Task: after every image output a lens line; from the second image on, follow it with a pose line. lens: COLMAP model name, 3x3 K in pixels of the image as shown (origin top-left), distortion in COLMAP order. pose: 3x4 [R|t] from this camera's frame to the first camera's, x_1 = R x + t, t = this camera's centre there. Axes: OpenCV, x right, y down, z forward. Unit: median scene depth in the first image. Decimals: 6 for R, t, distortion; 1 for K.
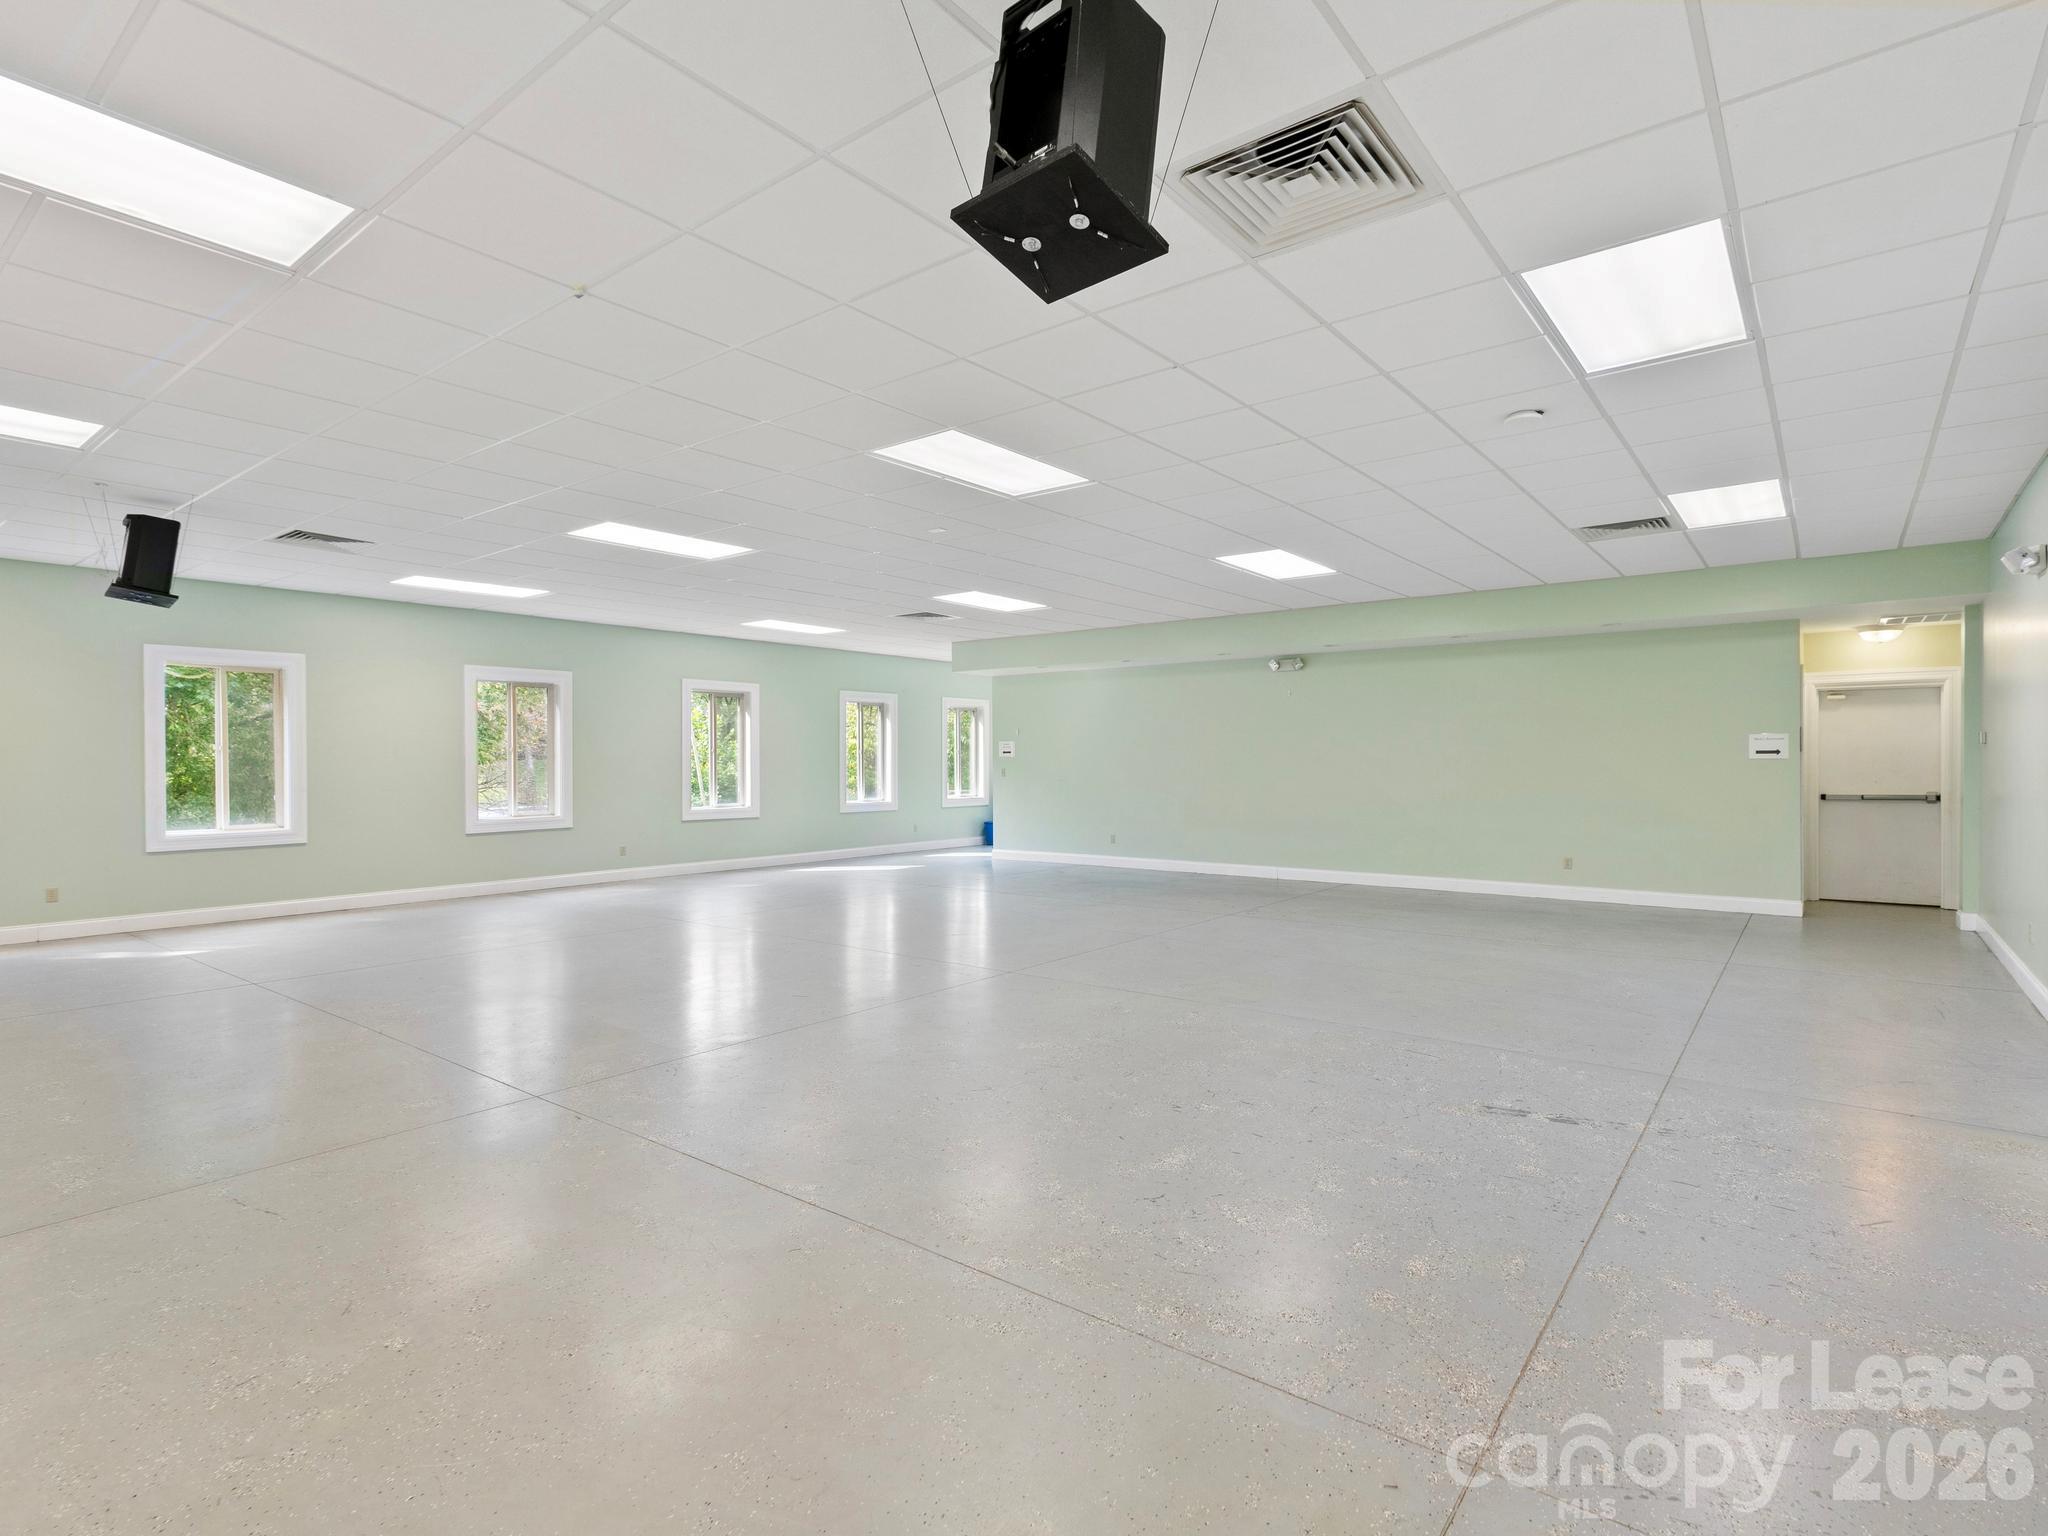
lens RADIAL K [[1030.6, 0, 1031.2], [0, 1030.6, 783.7], [0, 0, 1]] dist [0.006596, 0.000347]
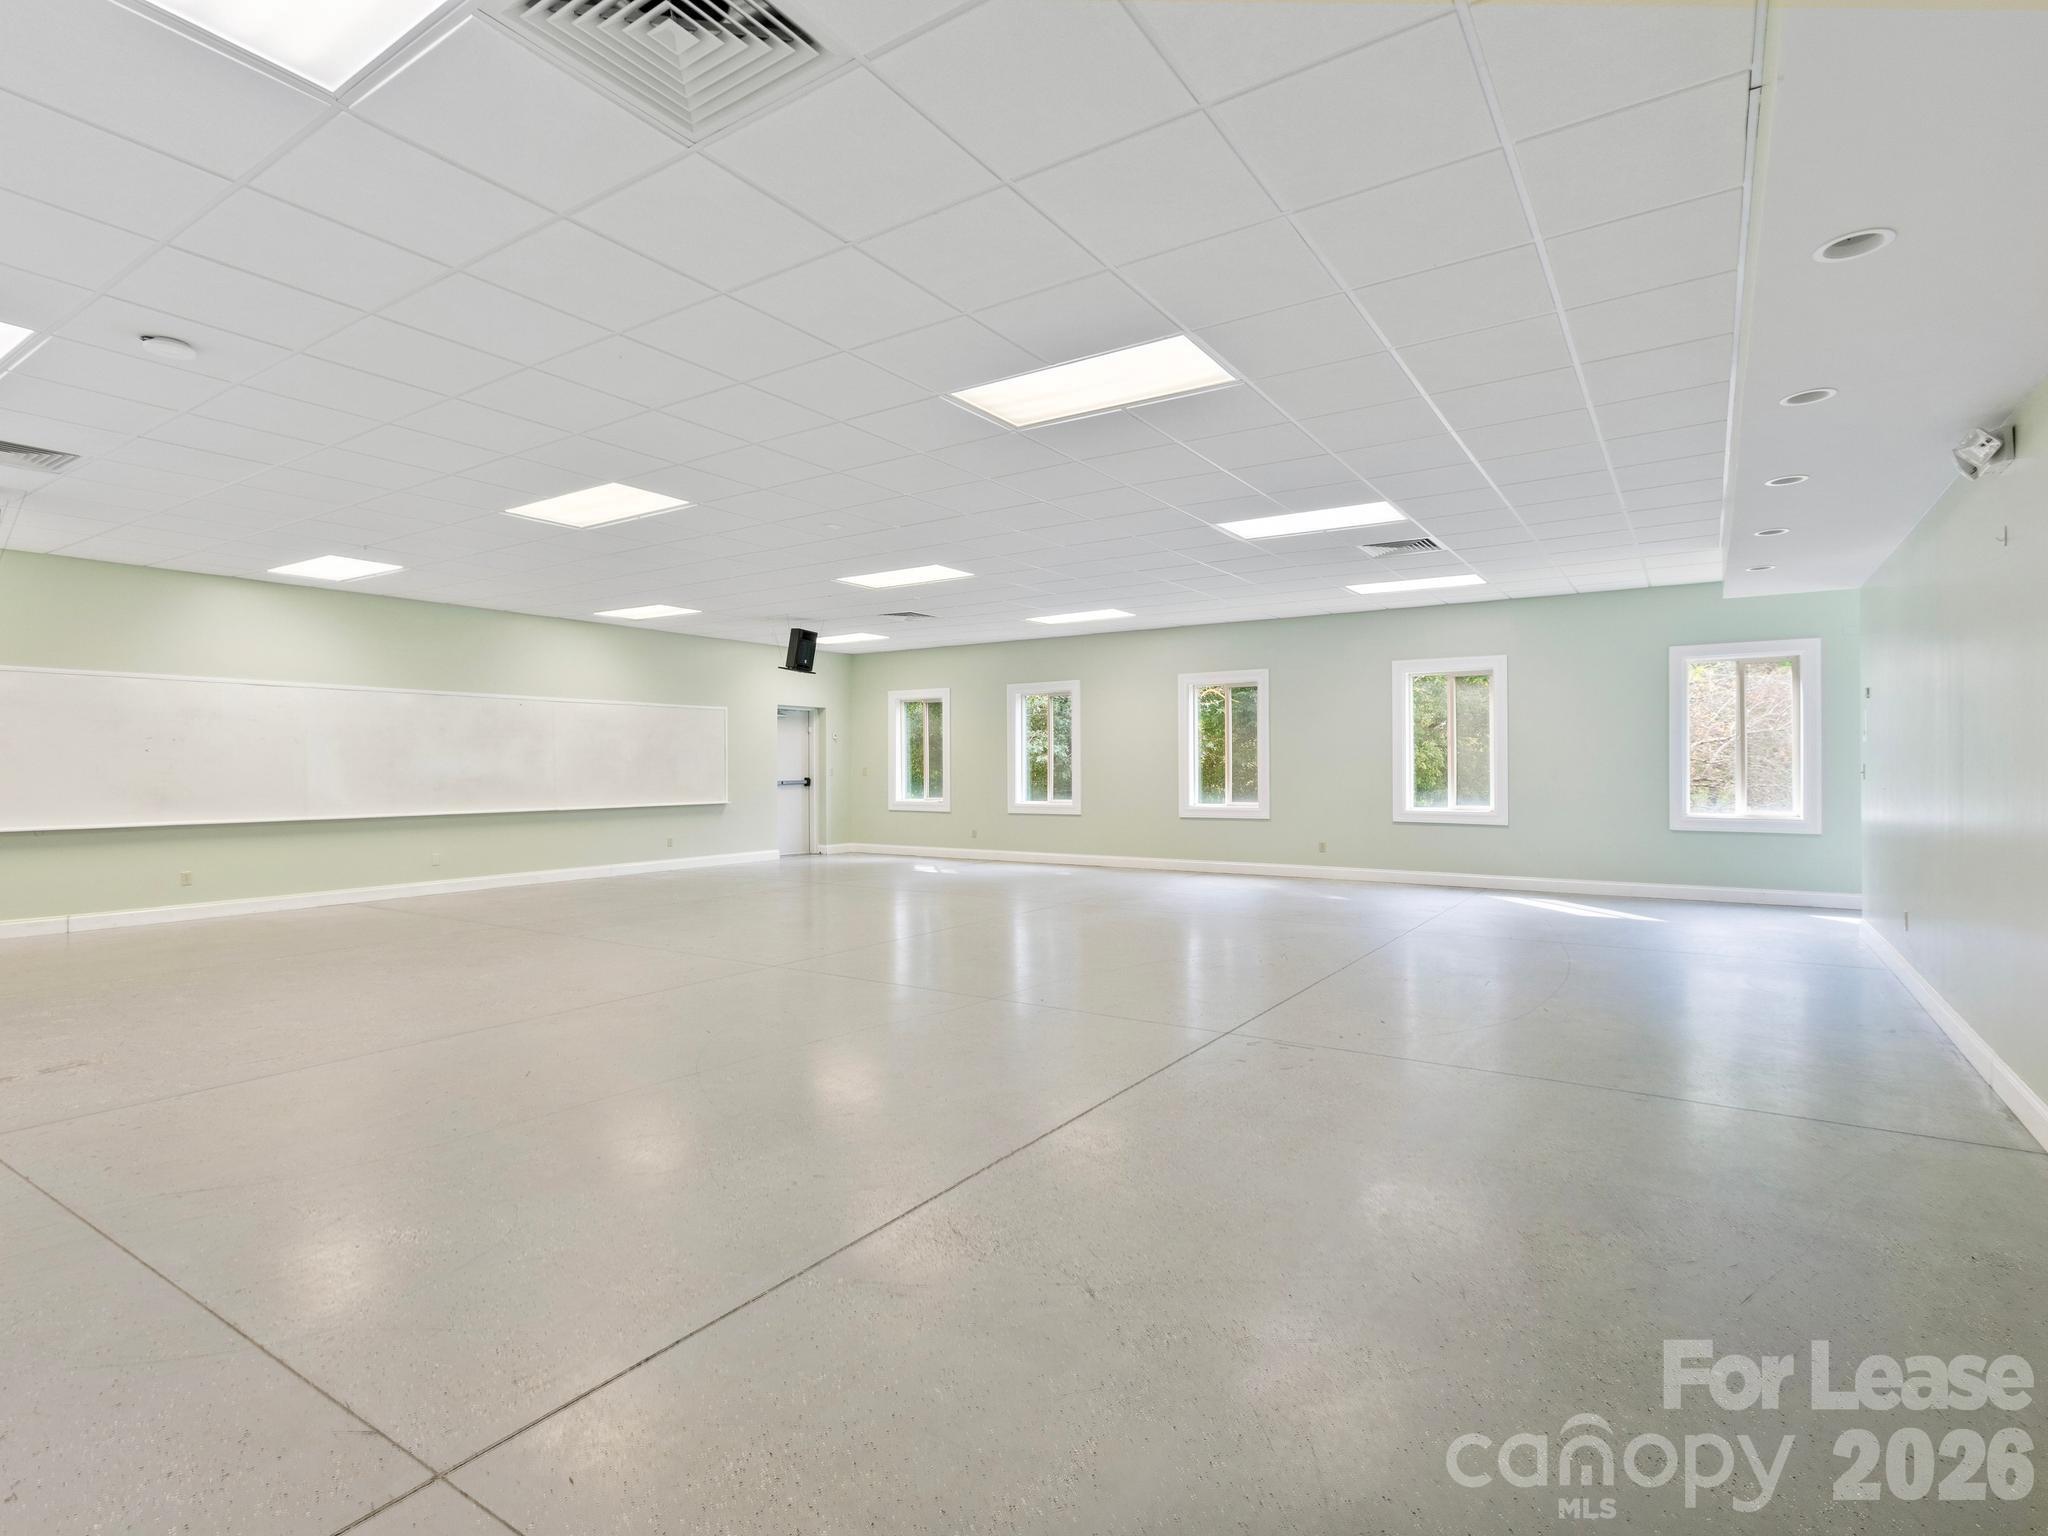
lens RADIAL K [[1030.6, 0, 1032.1], [0, 1030.6, 755.0], [0, 0, 1]] dist [0.006596, 0.000347]
pose [[0.093028, 0.001343, -0.995663, 0.554695], [-0.012796, 0.999918, 0.000153, -0.018505], [0.995581, 0.012726, 0.093037, 0.655148]]
